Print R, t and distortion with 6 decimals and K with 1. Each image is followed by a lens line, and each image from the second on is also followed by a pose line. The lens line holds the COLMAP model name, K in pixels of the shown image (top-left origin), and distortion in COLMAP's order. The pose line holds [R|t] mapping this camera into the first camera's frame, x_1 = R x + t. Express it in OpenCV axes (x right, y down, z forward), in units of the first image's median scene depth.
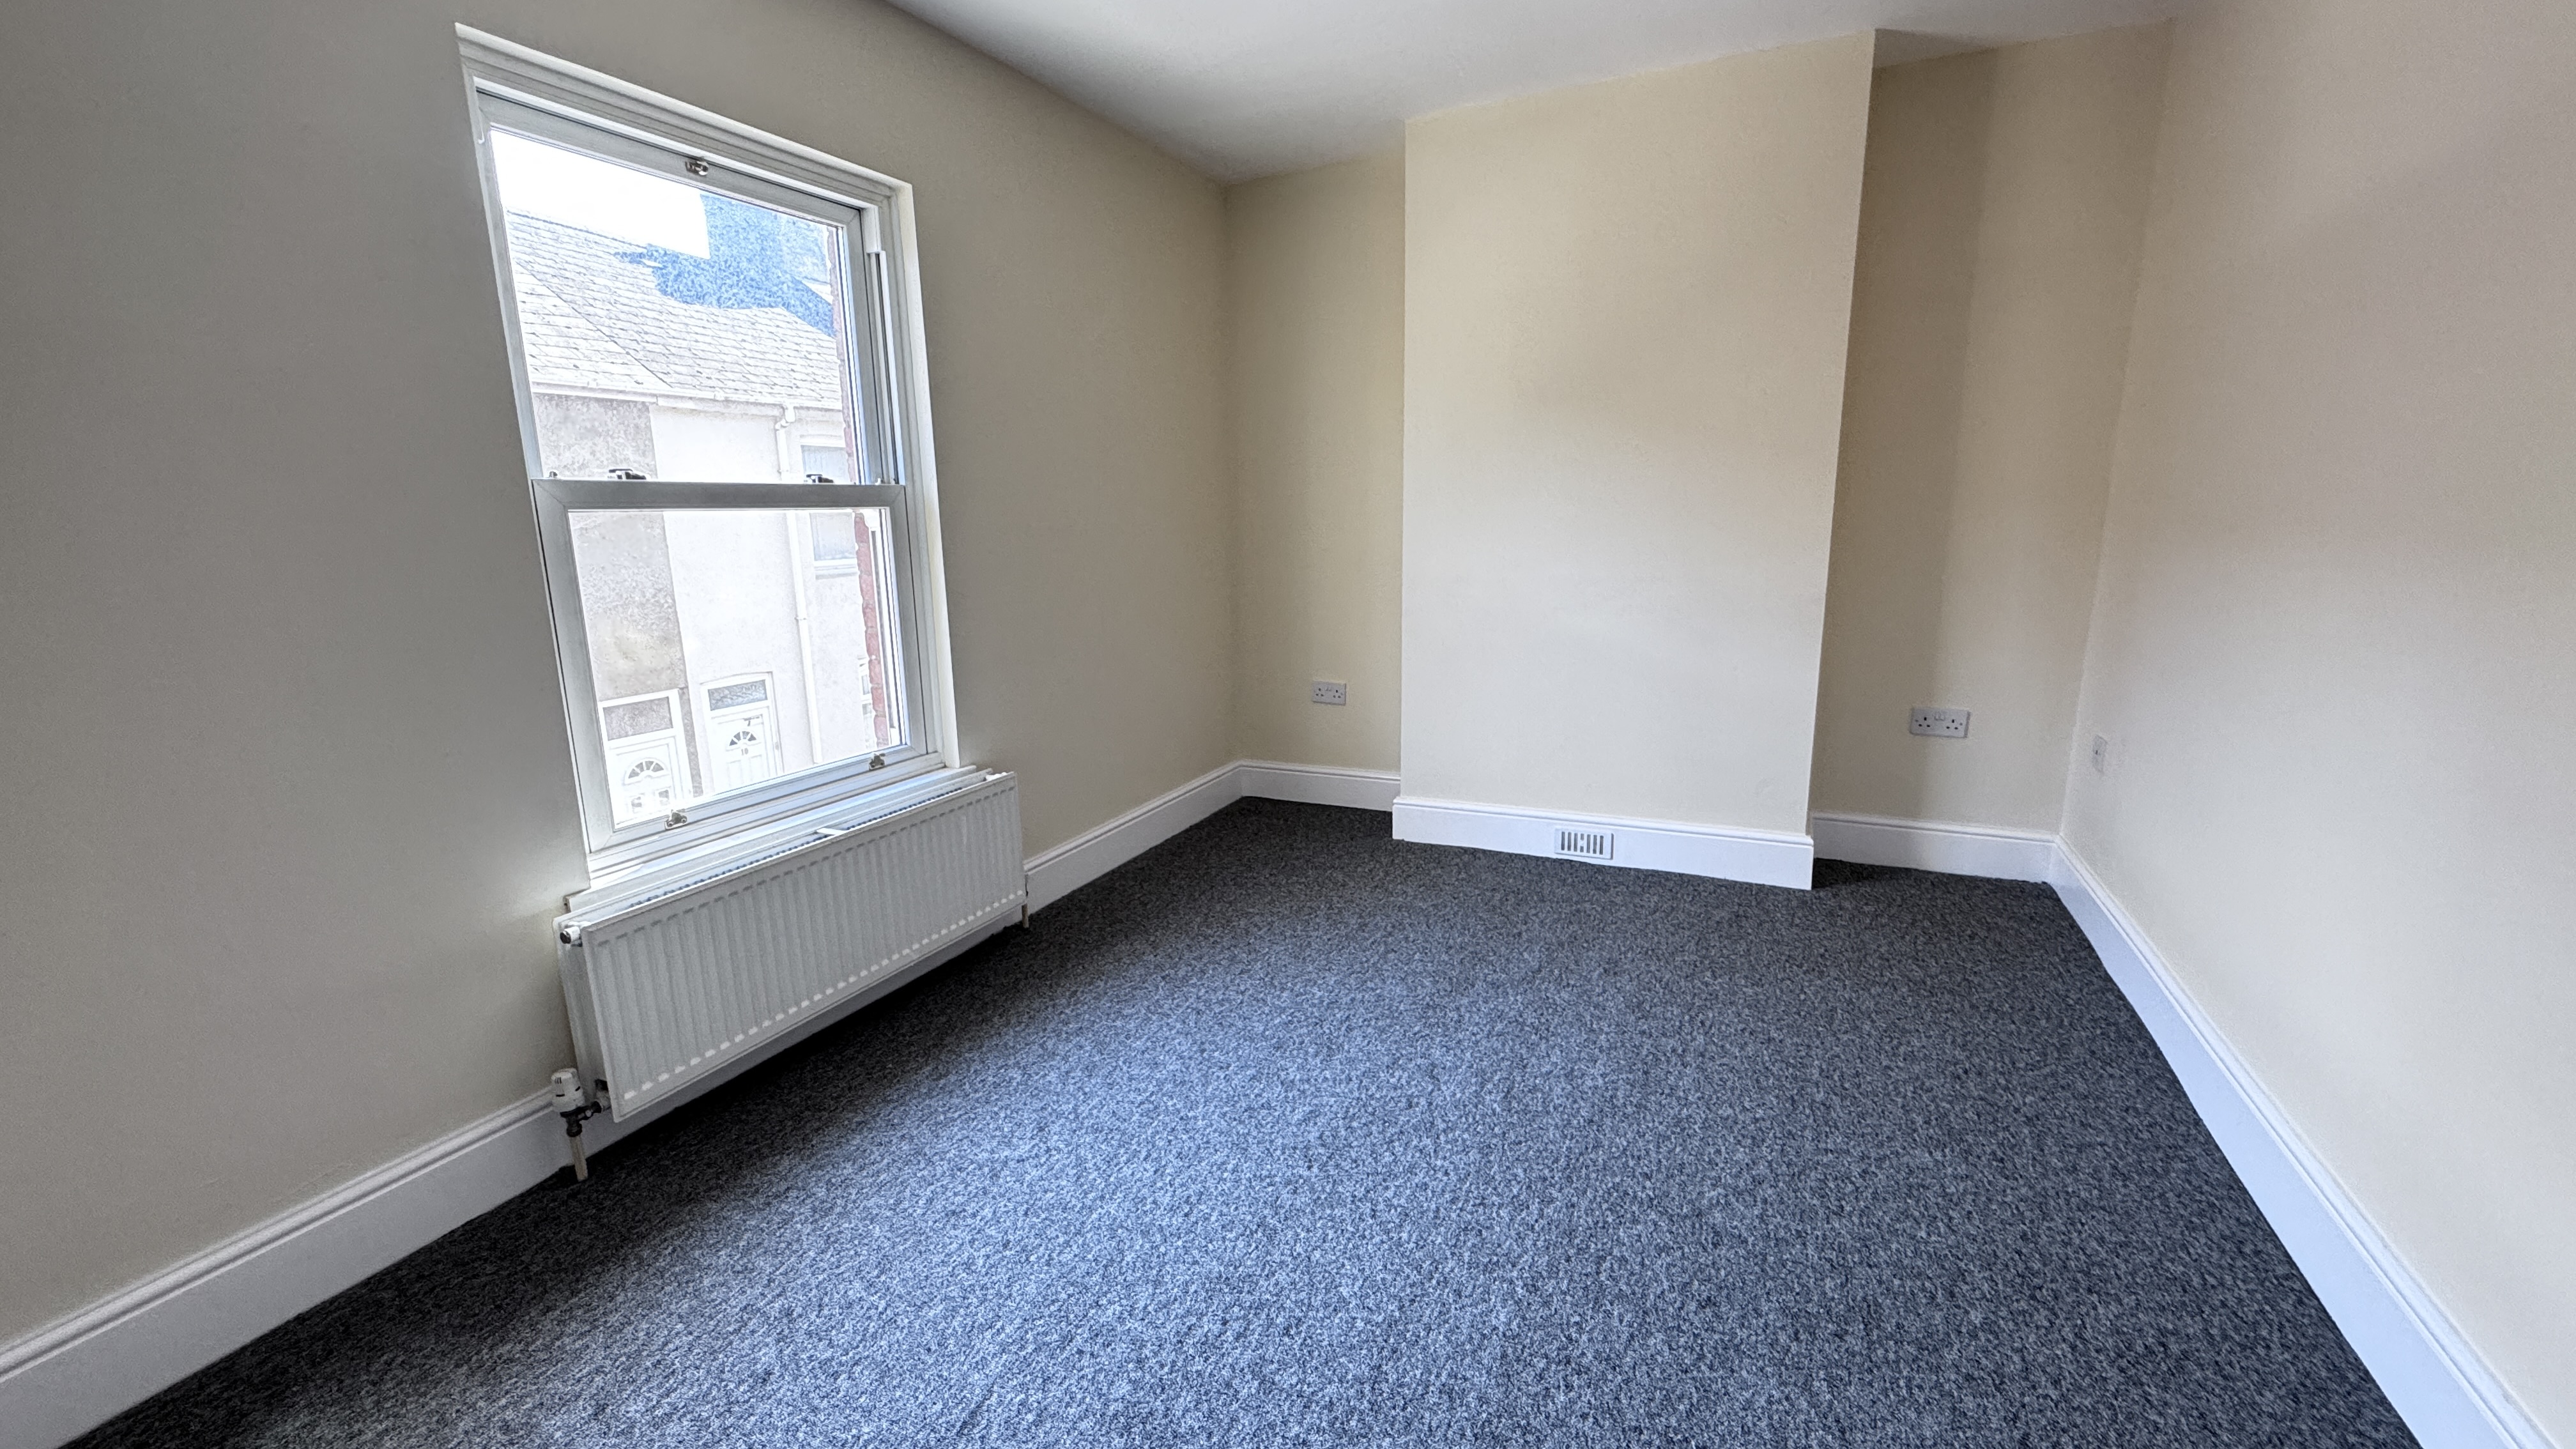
lens RADIAL K [[1032.1, 0, 1285.9], [0, 1032.1, 720.9], [0, 0, 1]] dist [-0.002010, 0.000448]
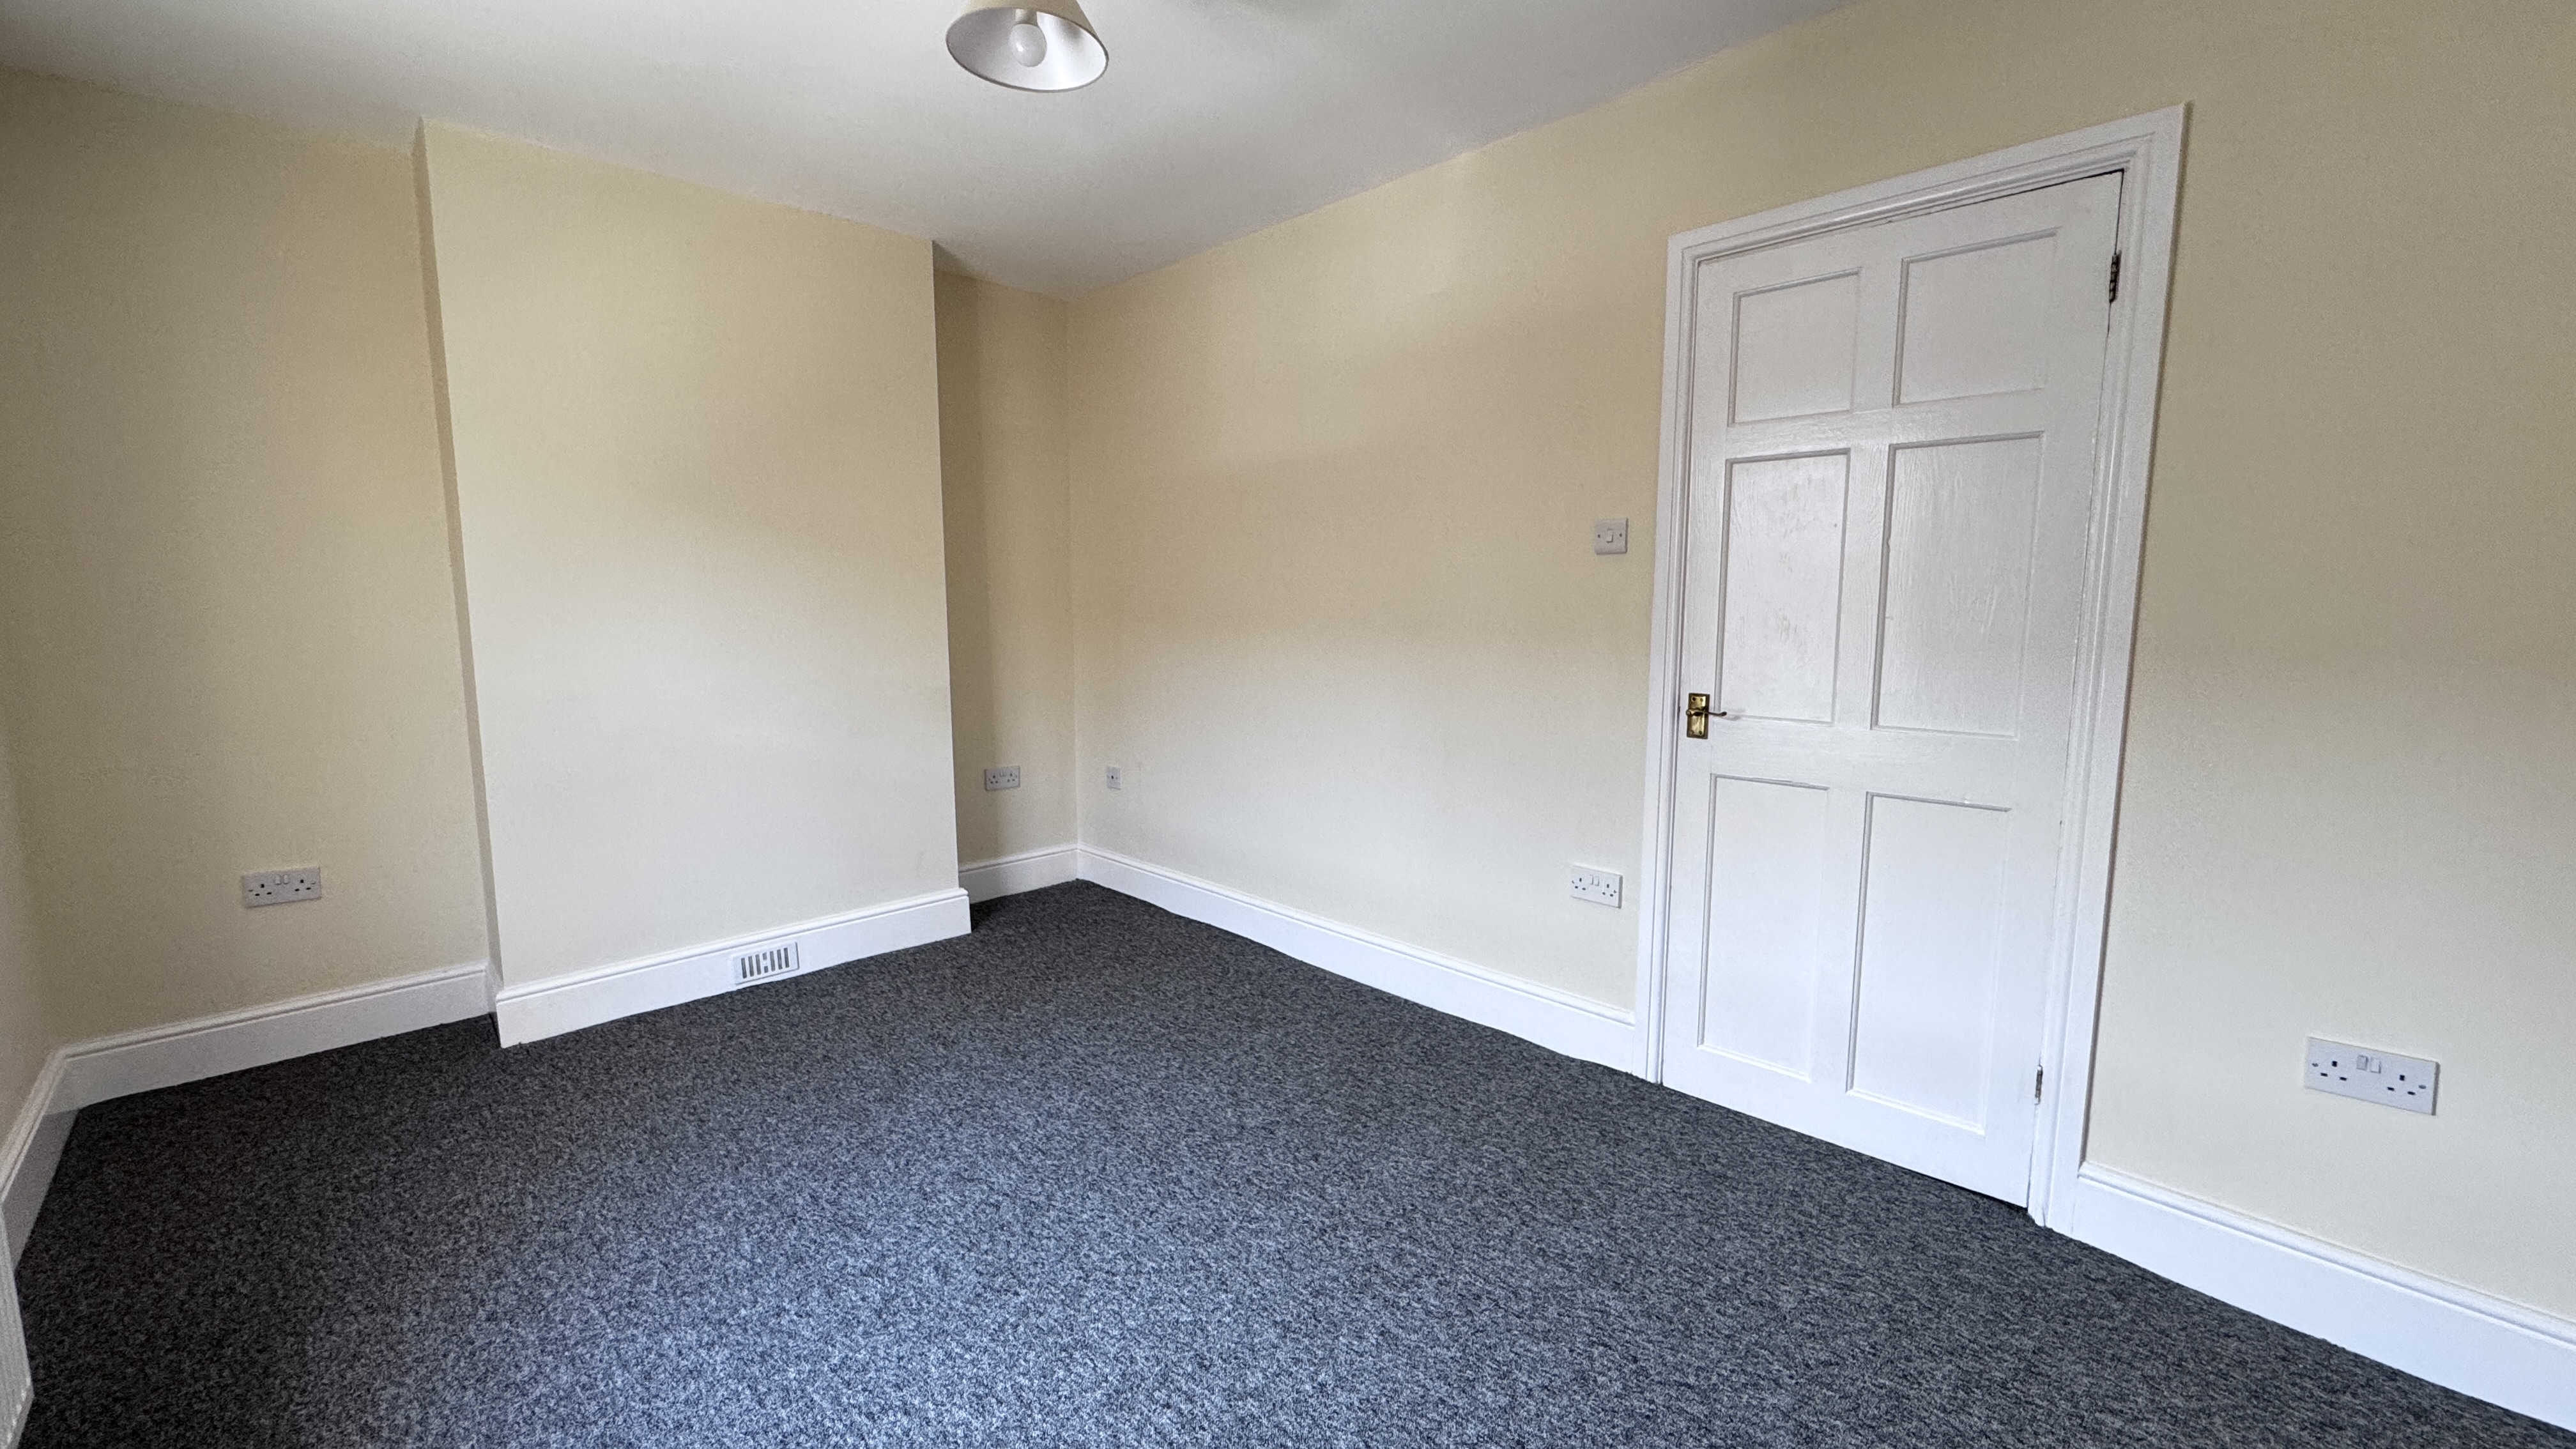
lens RADIAL K [[1032.1, 0, 1292.5], [0, 1032.1, 715.3], [0, 0, 1]] dist [-0.002010, 0.000448]
pose [[0.346196, -0.090530, 0.933784, -0.434357], [0.184144, 0.982529, 0.026986, -0.043226], [-0.919913, 0.162608, 0.356818, 0.198983]]
